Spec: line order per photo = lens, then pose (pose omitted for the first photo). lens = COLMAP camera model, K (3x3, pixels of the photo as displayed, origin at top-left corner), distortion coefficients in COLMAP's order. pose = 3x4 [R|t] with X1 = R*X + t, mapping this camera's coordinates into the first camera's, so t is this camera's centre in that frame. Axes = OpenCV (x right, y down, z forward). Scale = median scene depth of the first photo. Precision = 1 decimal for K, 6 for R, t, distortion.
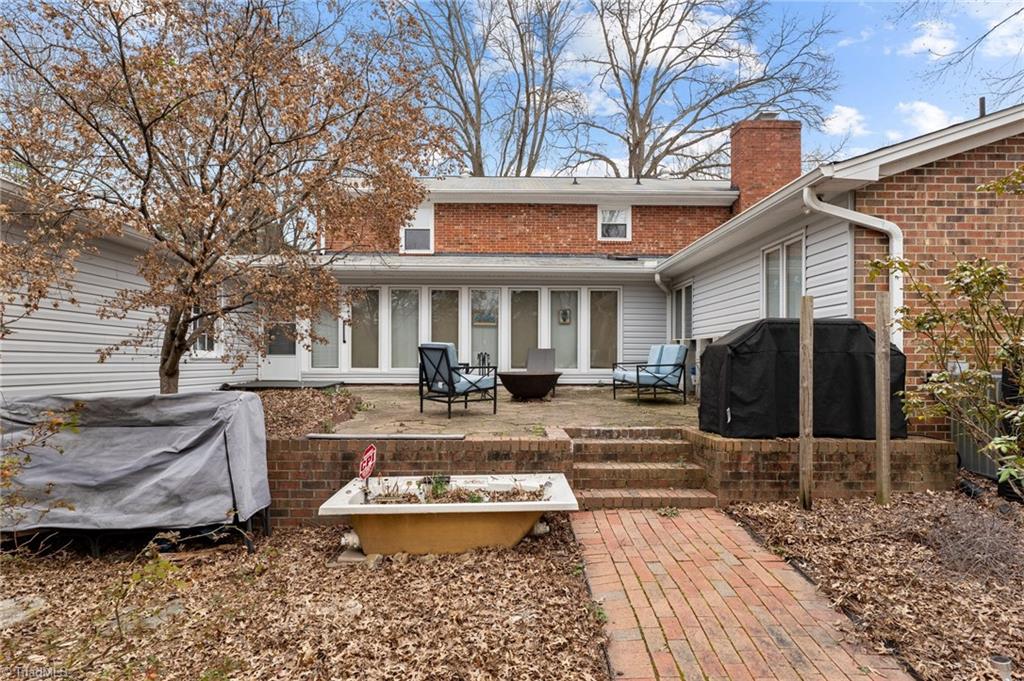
lens RADIAL K [[516.5, 0, 512.0], [0, 516.5, 340.5], [0, 0, 1]] dist [-0.021205, -0.000028]
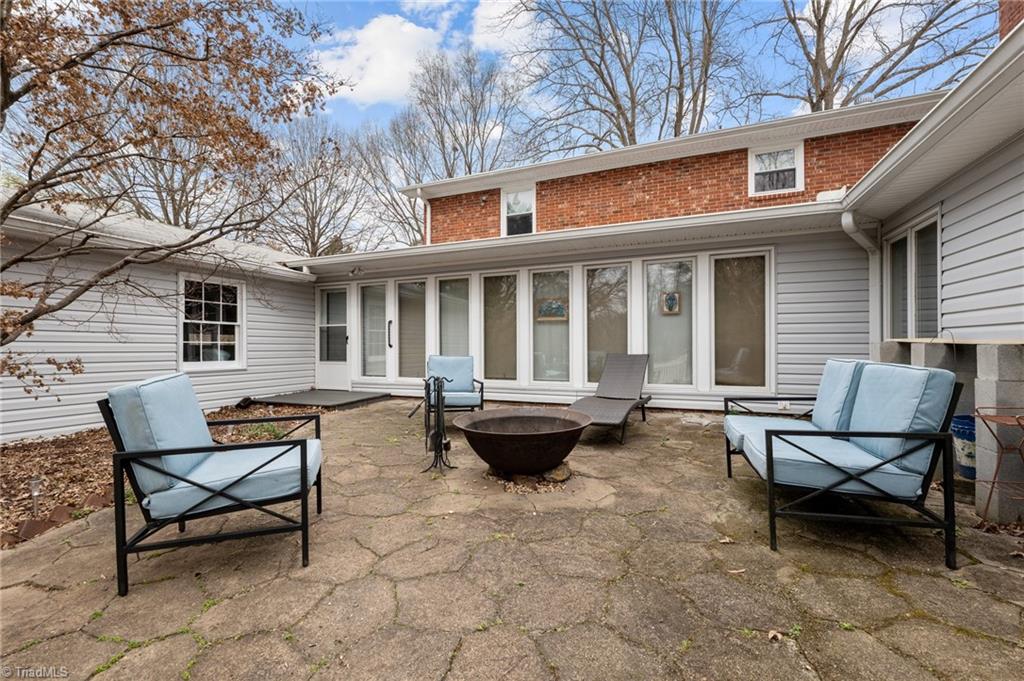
lens RADIAL K [[421.0, 0, 512.0], [0, 421.0, 340.5], [0, 0, 1]] dist [-0.002354, -0.001143]
pose [[0.916434, -0.015363, -0.399890, 0.129717], [0.023986, 0.999575, 0.016569, -0.013031], [0.399466, -0.024776, 0.916413, 0.439165]]
